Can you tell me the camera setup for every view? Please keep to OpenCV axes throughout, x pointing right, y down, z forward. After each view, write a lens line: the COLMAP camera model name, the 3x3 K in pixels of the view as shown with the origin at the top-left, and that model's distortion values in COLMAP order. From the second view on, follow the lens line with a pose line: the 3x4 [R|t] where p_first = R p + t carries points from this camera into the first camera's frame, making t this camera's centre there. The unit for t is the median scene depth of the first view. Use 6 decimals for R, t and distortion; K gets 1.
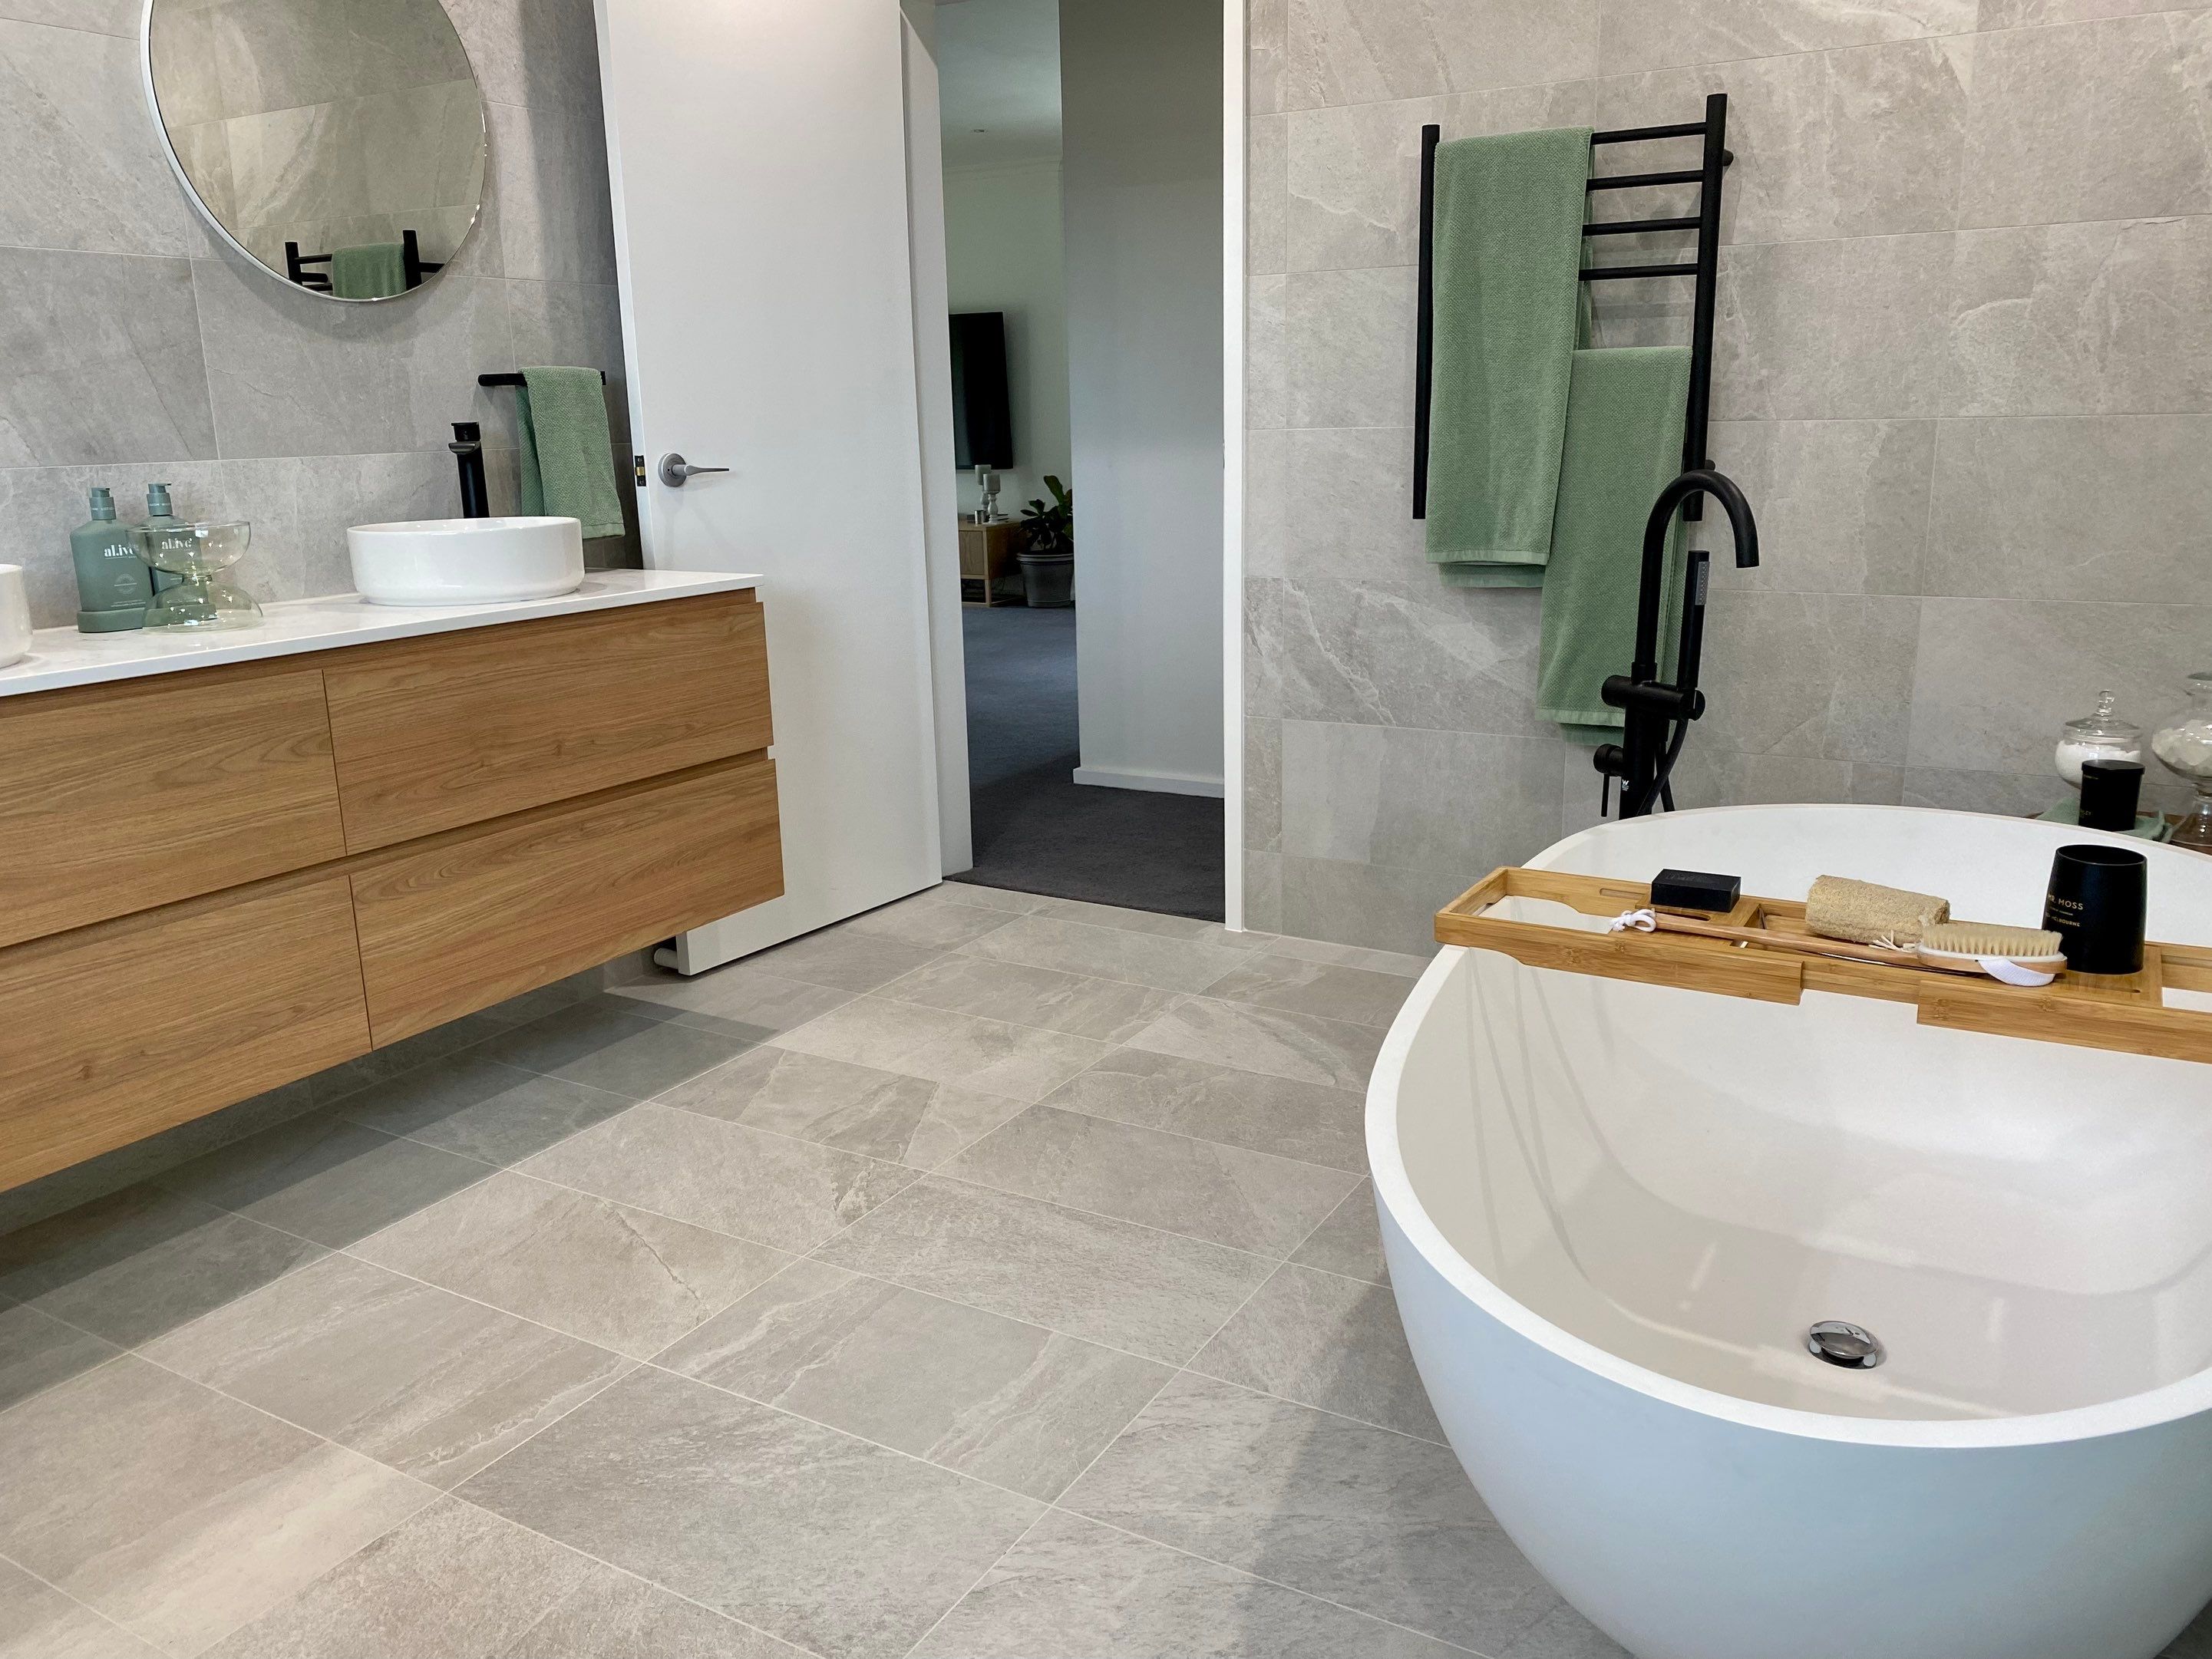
lens RADIAL K [[1697.1, 0, 1100.2], [0, 1697.1, 817.8], [0, 0, 1]] dist [0.034630, -0.038658]
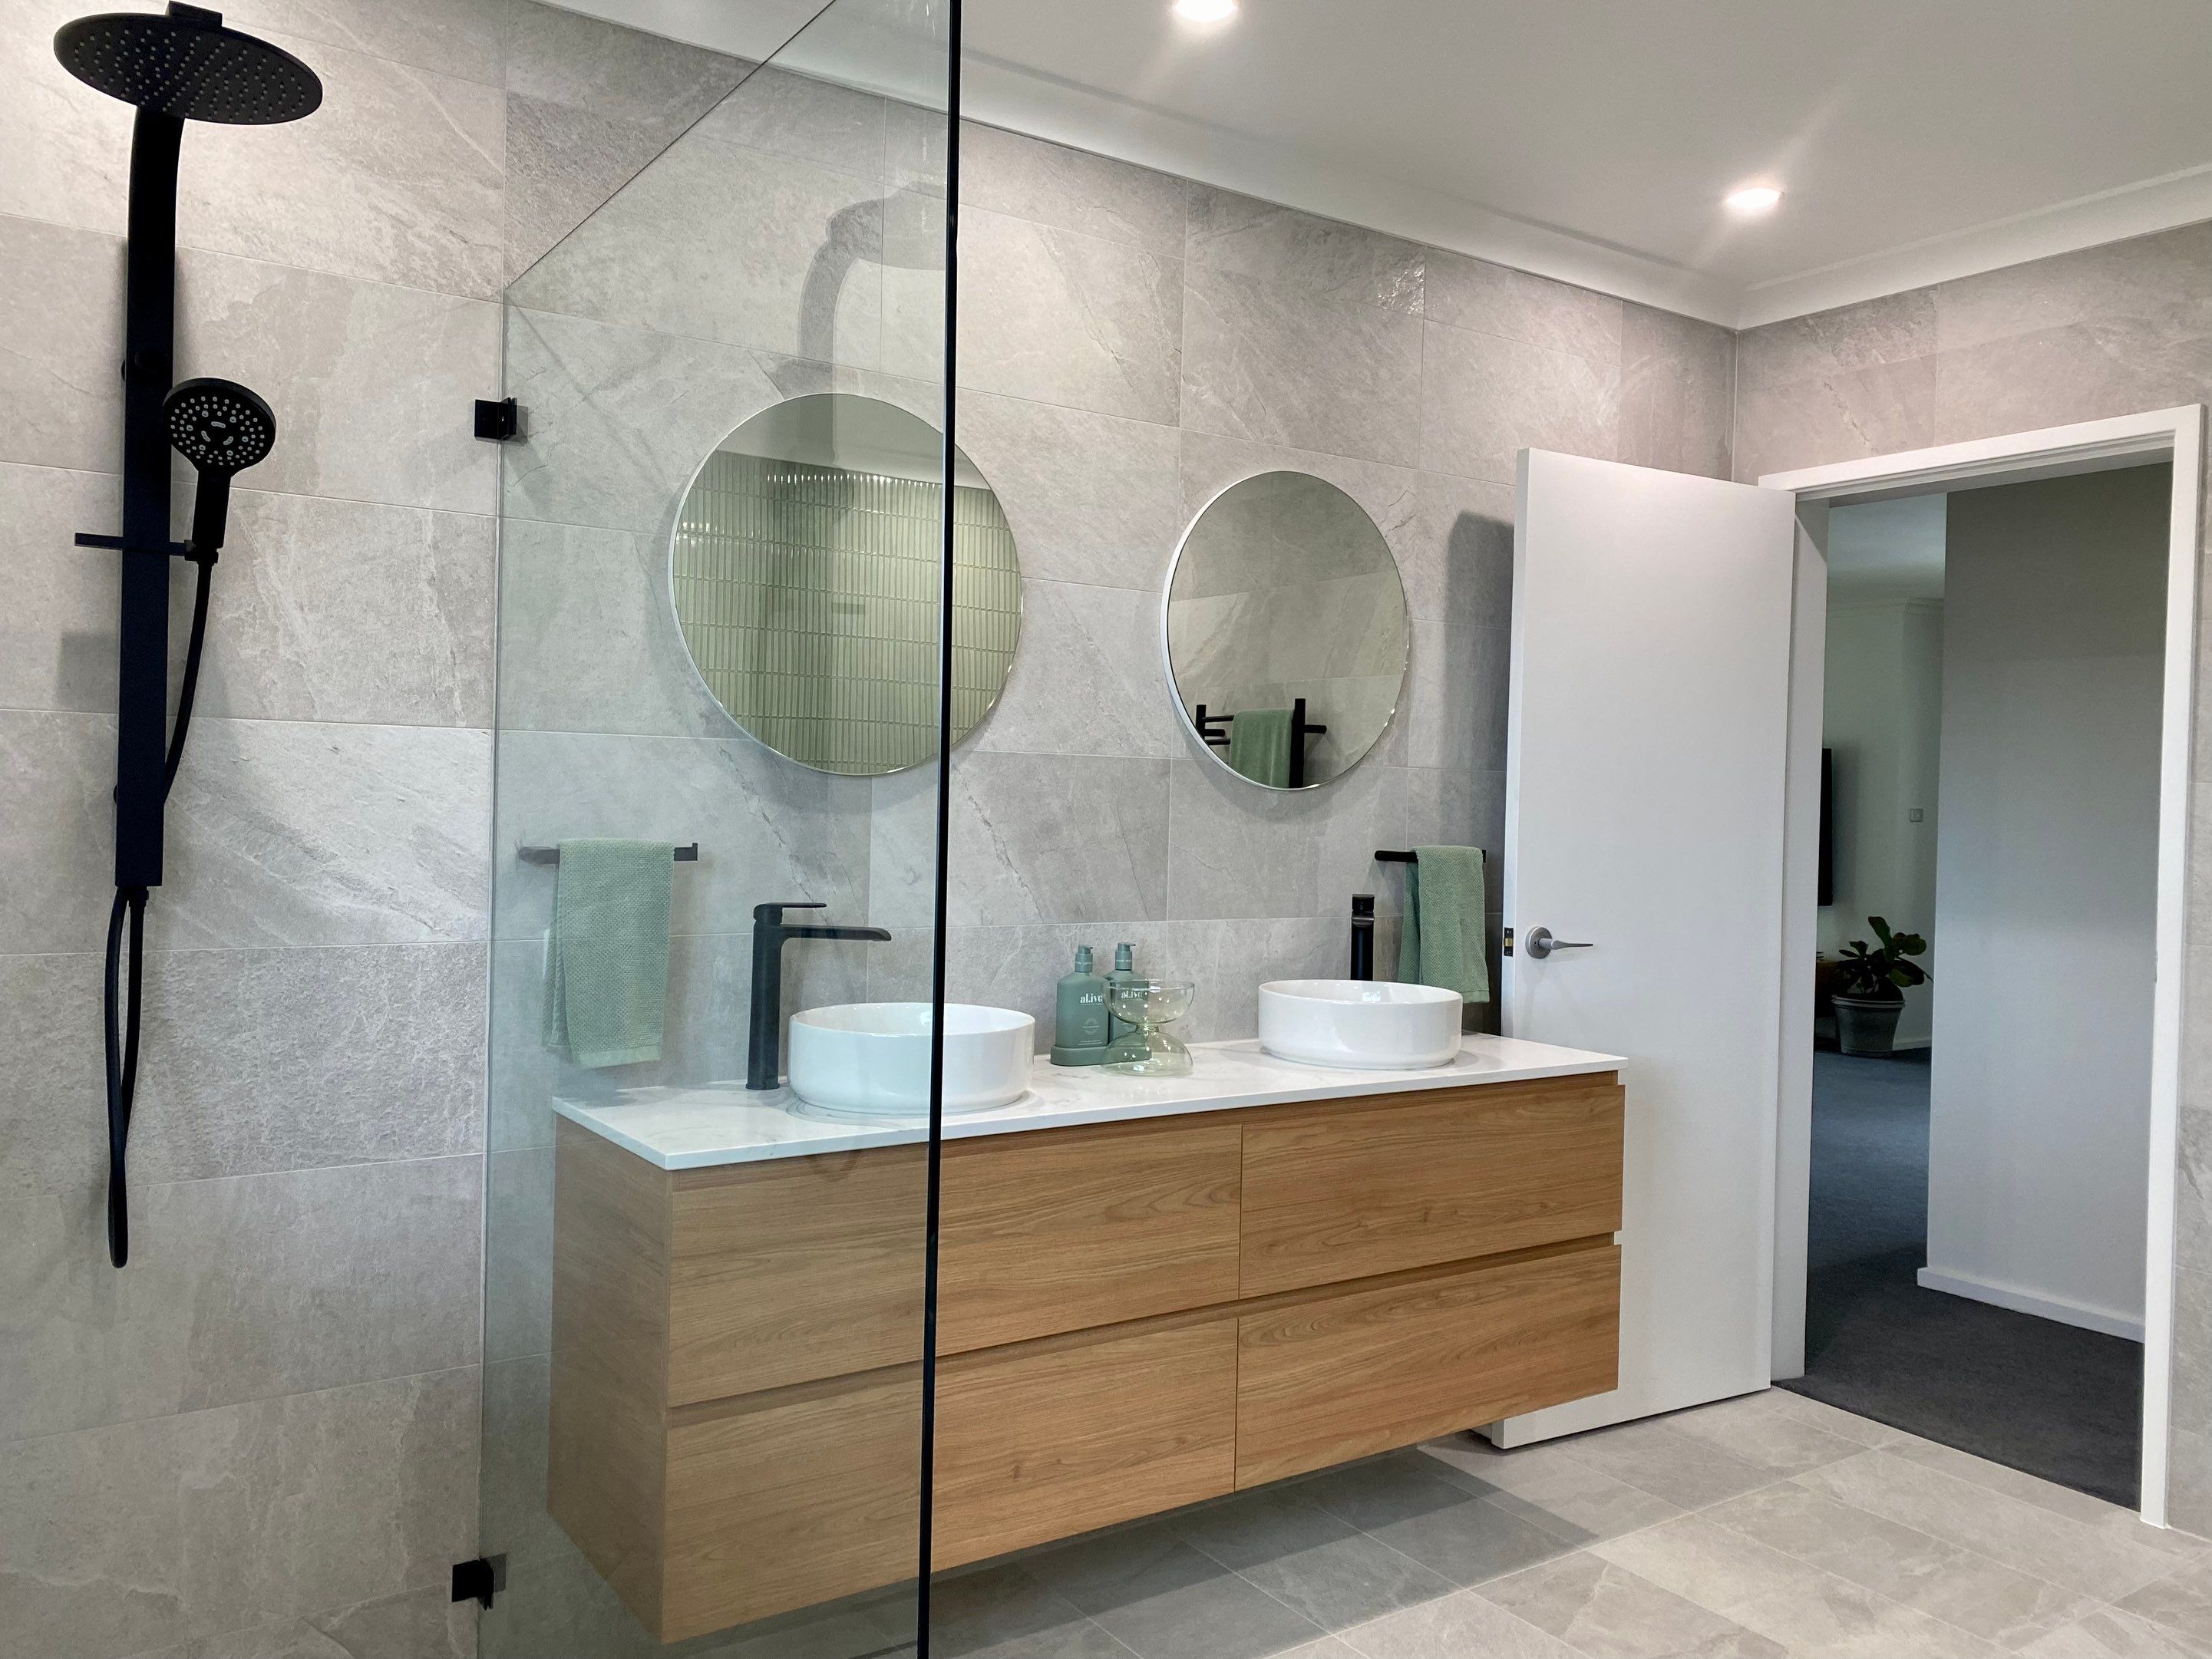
lens RADIAL K [[1697.1, 0, 1098.3], [0, 1697.1, 810.8], [0, 0, 1]] dist [0.034630, -0.038658]
pose [[0.903165, 0.047738, -0.426631, -0.064161], [-0.144092, 0.969855, -0.196517, -0.046400], [0.404388, 0.238962, 0.882818, -0.058927]]
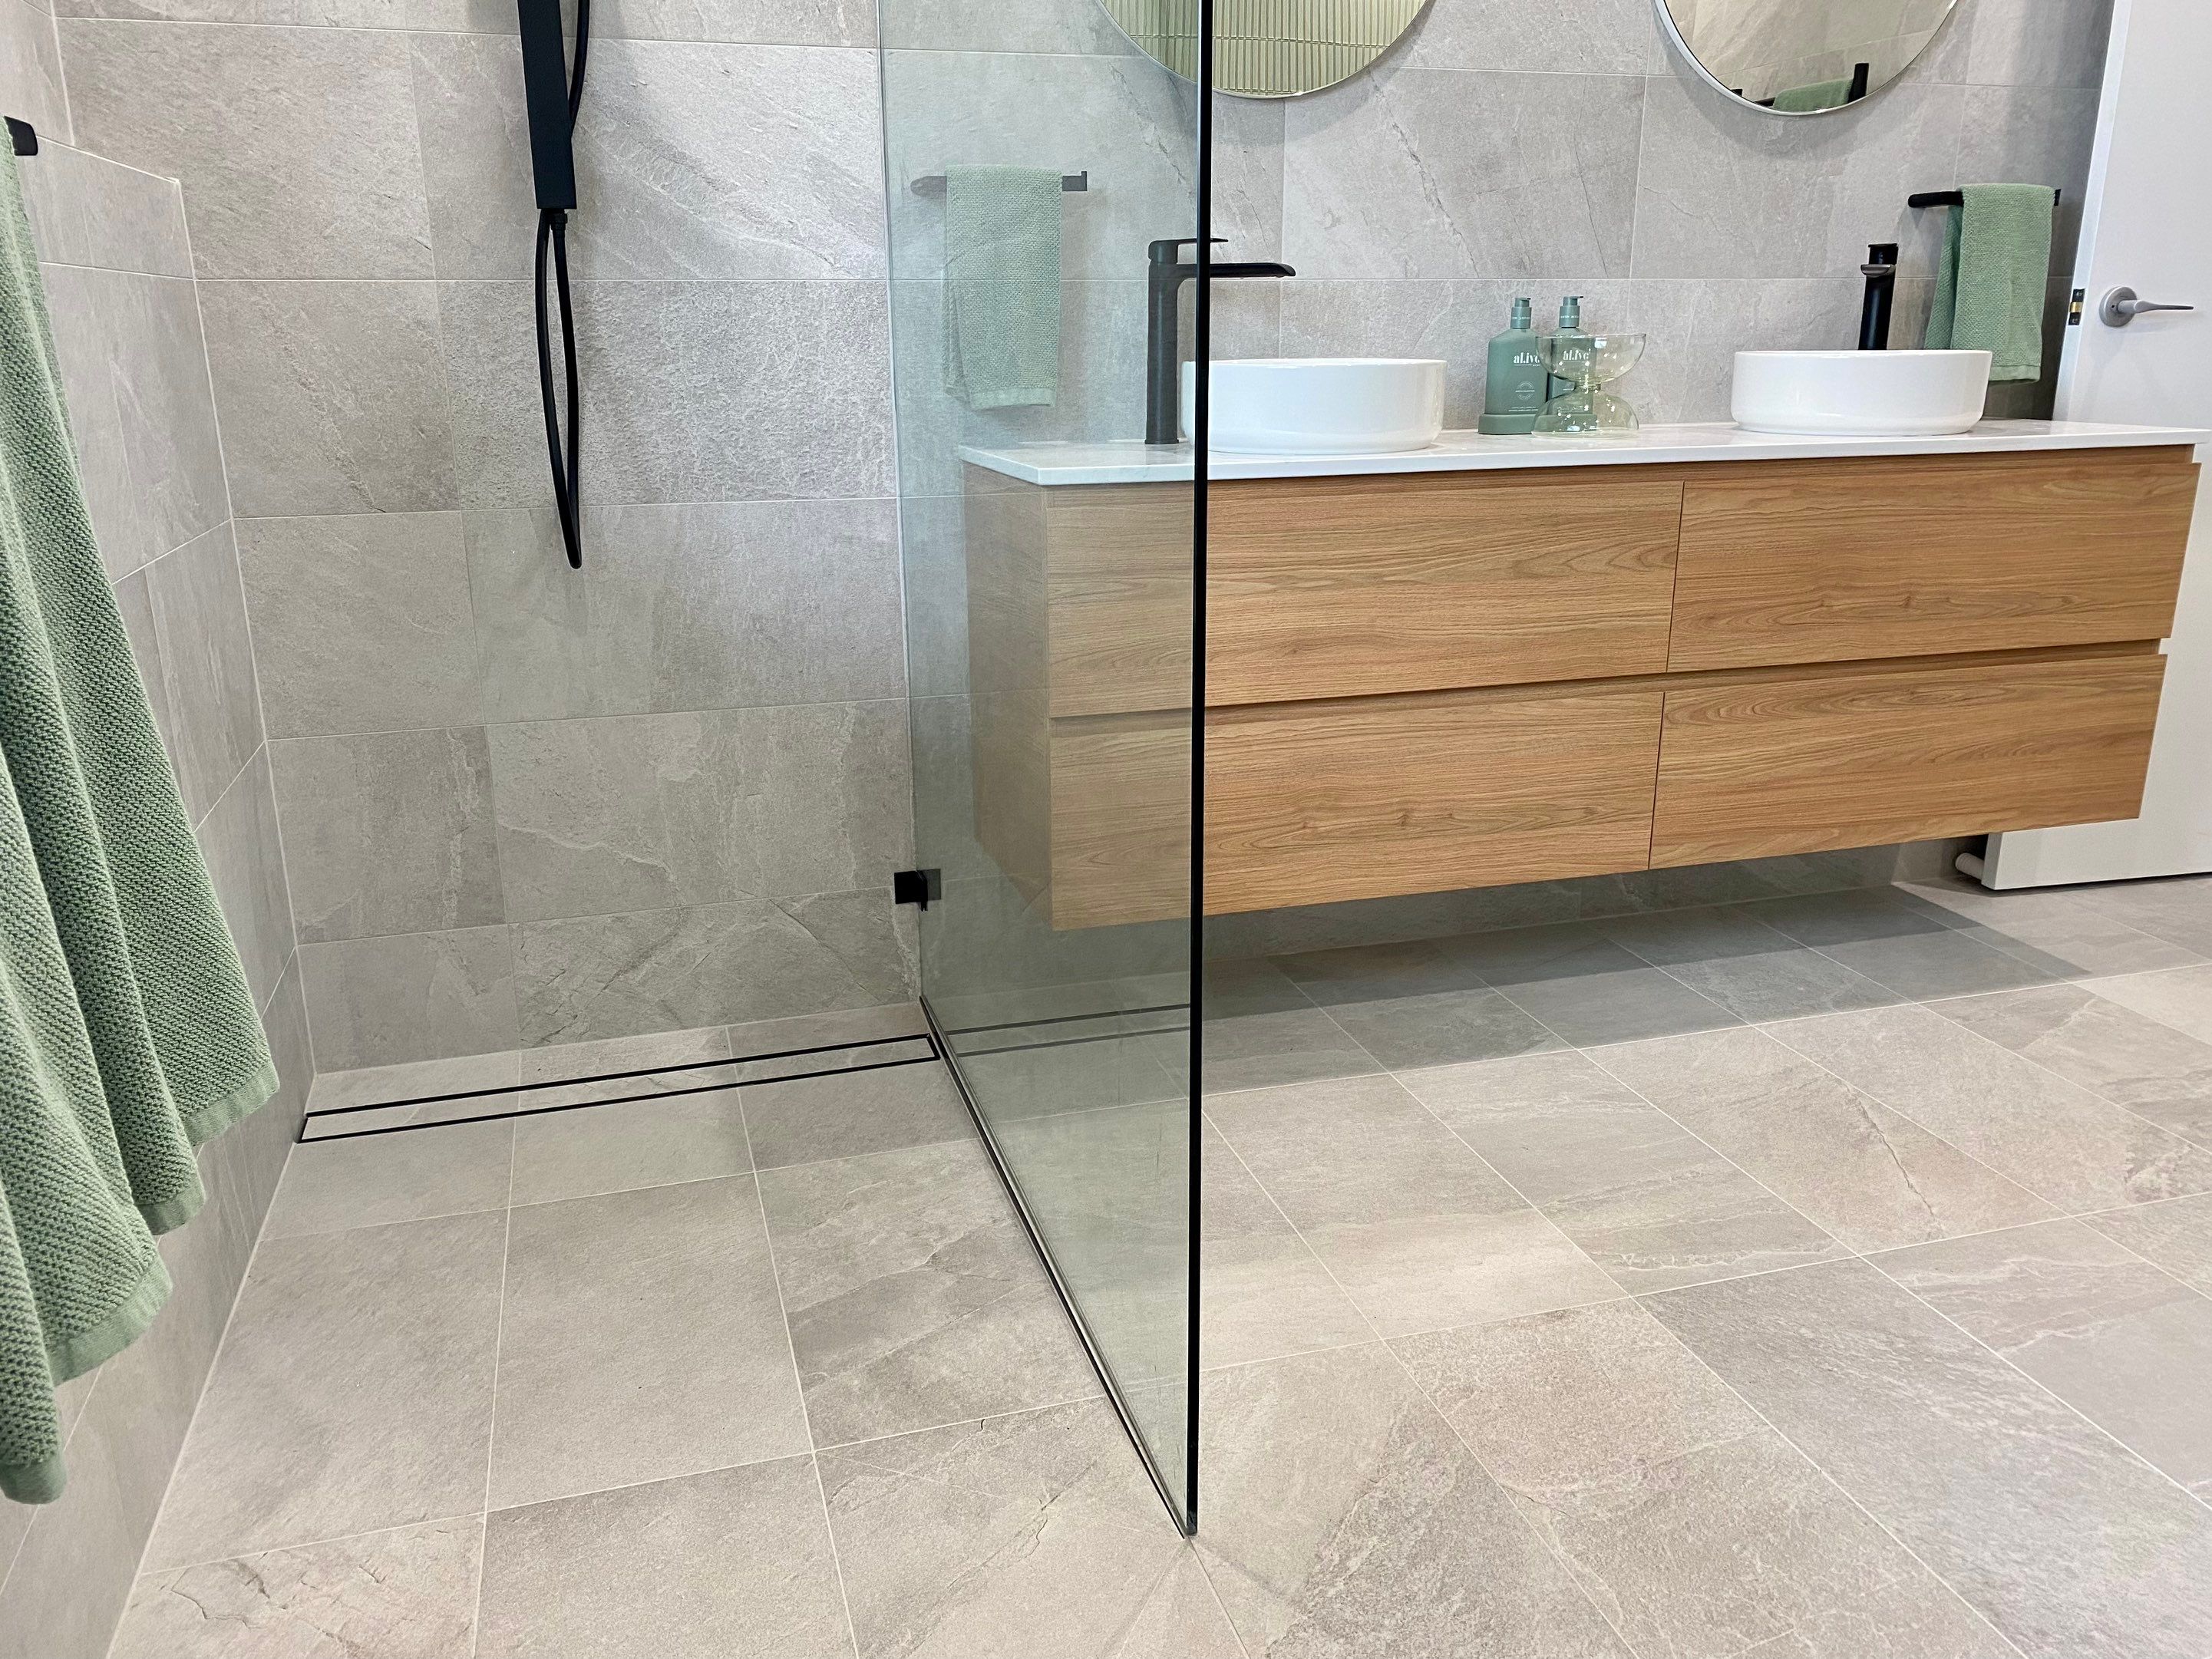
lens RADIAL K [[1697.1, 0, 1090.5], [0, 1697.1, 828.0], [0, 0, 1]] dist [0.034630, -0.038658]
pose [[0.727860, 0.212012, -0.652128, -0.012796], [-0.170653, 0.977088, 0.127188, 0.036238], [0.664152, 0.018712, 0.747364, 0.024129]]
